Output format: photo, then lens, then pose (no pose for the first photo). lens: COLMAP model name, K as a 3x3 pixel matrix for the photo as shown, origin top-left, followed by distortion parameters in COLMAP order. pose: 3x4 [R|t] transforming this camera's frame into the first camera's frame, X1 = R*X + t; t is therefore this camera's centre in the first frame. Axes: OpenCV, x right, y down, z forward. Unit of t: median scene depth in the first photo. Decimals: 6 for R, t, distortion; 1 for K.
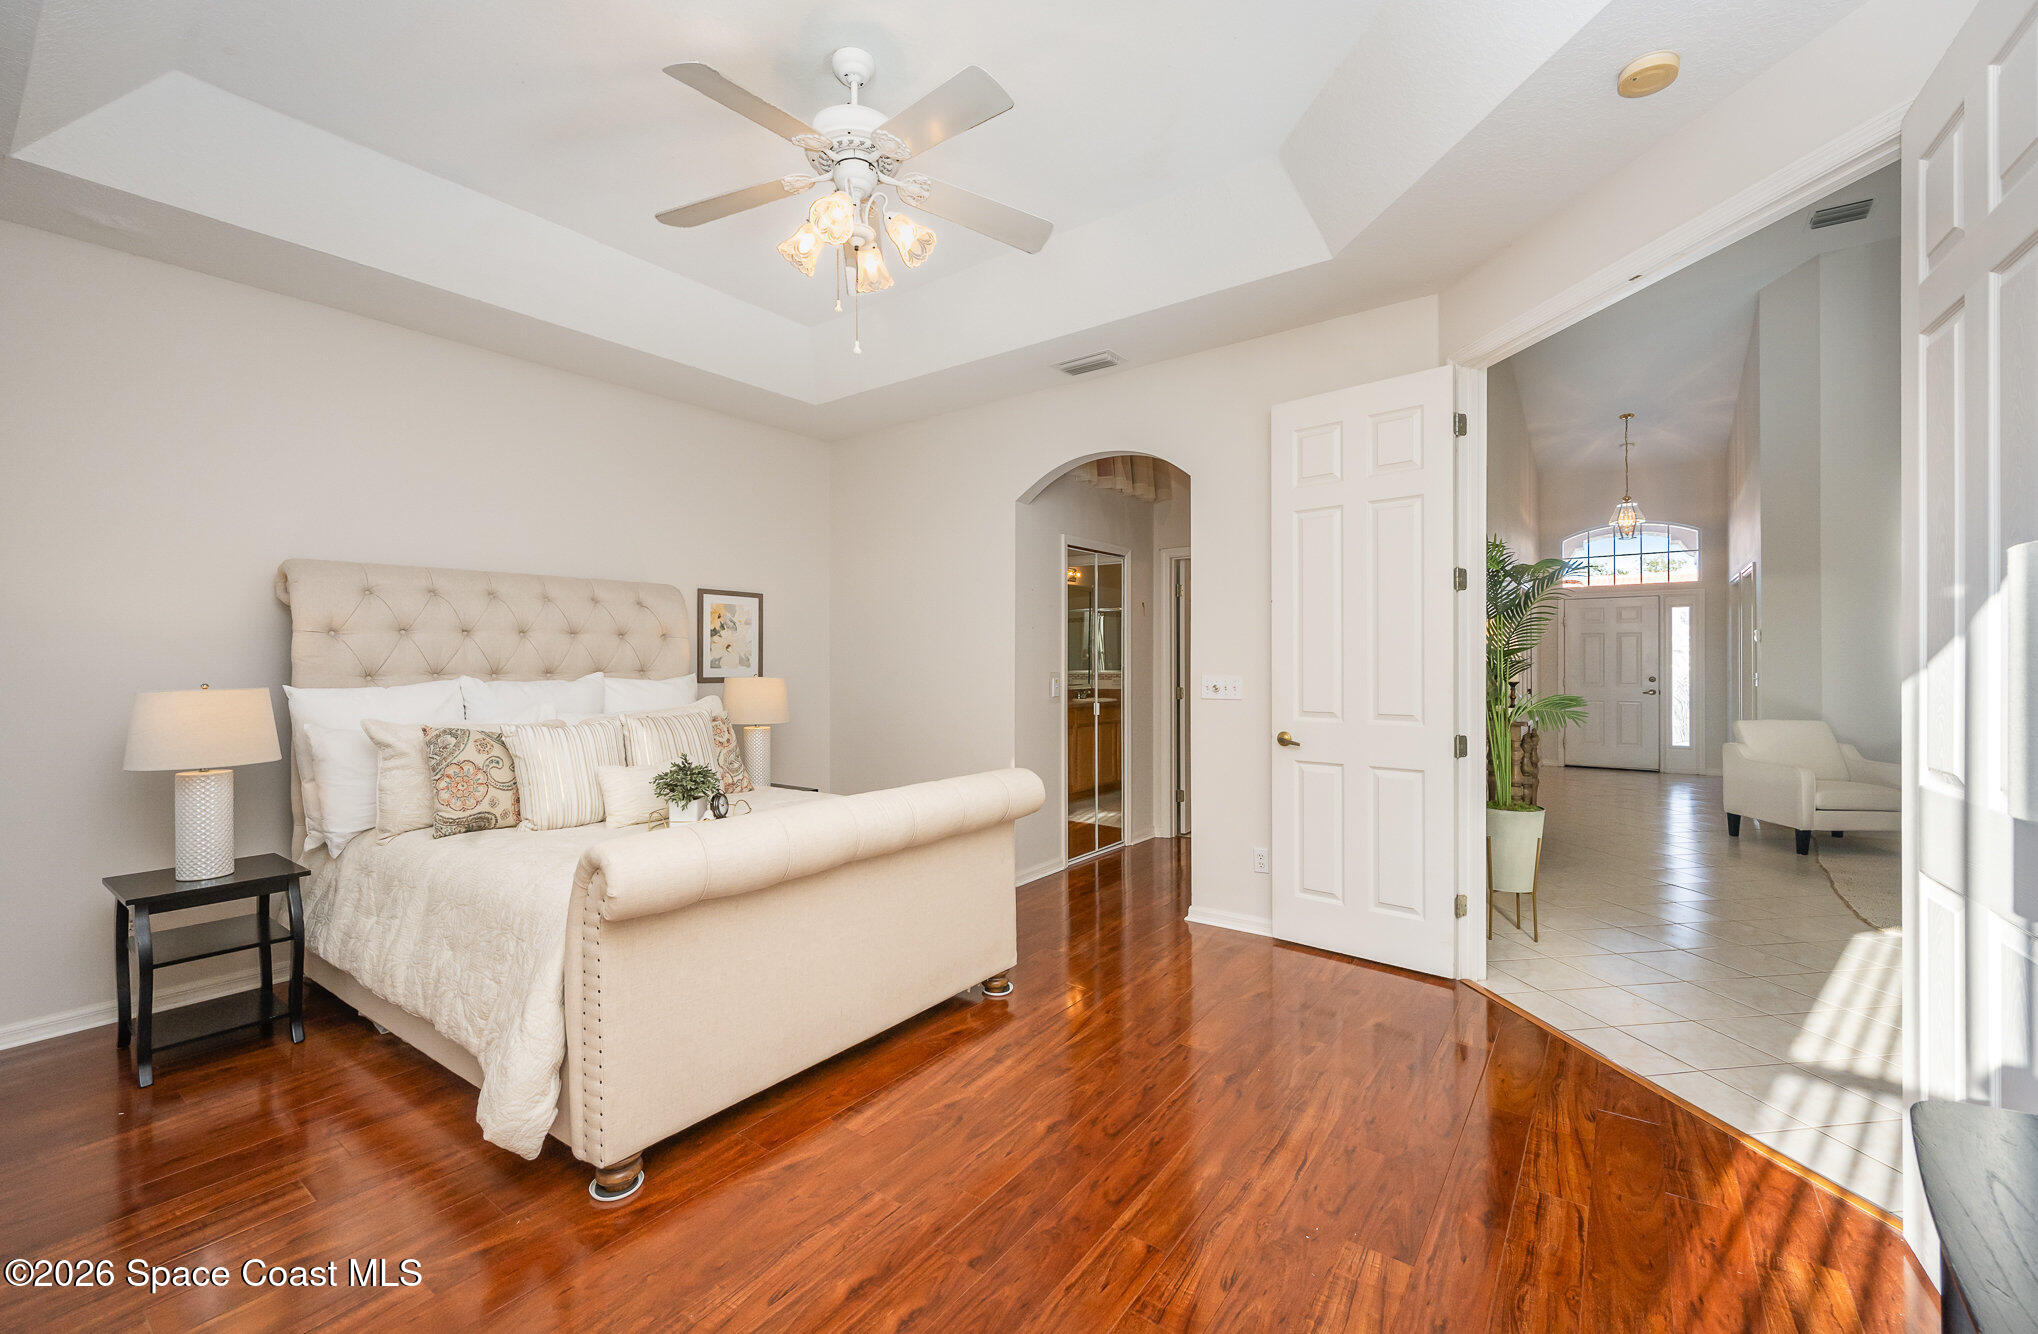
lens RADIAL K [[847.8, 0, 1009.6], [0, 847.8, 667.9], [0, 0, 1]] dist [0.000520, 0.000251]
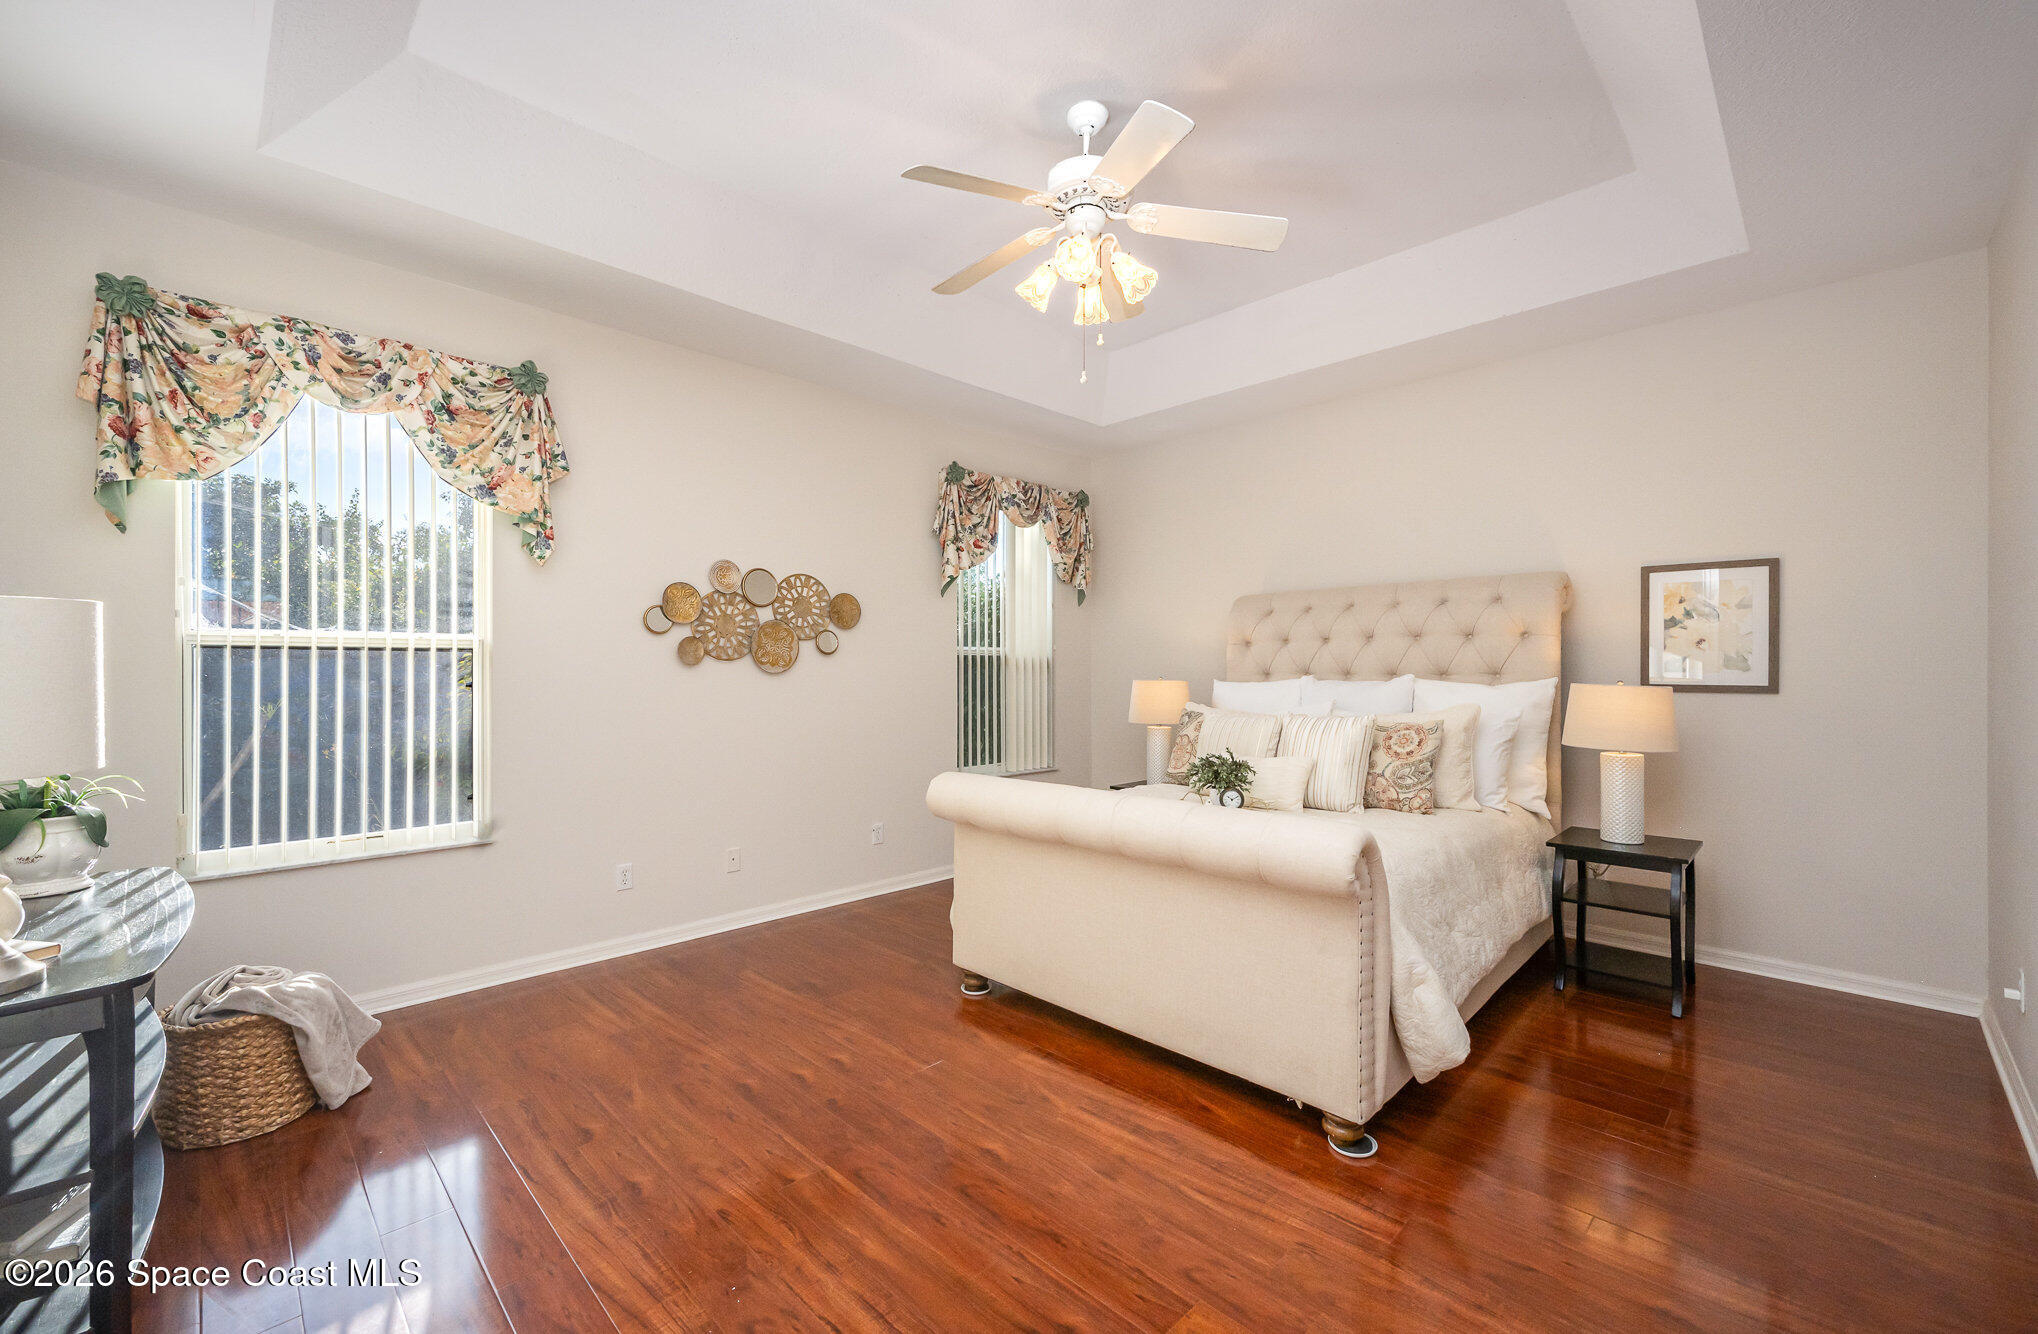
lens RADIAL K [[812.7, 0, 1006.1], [0, 812.7, 662.9], [0, 0, 1]] dist [0.000030, 0.000063]
pose [[-0.159297, 0.004326, -0.987221, 0.724210], [0.004015, 0.999985, 0.003734, -0.019558], [0.987223, -0.003369, -0.159312, 0.874435]]
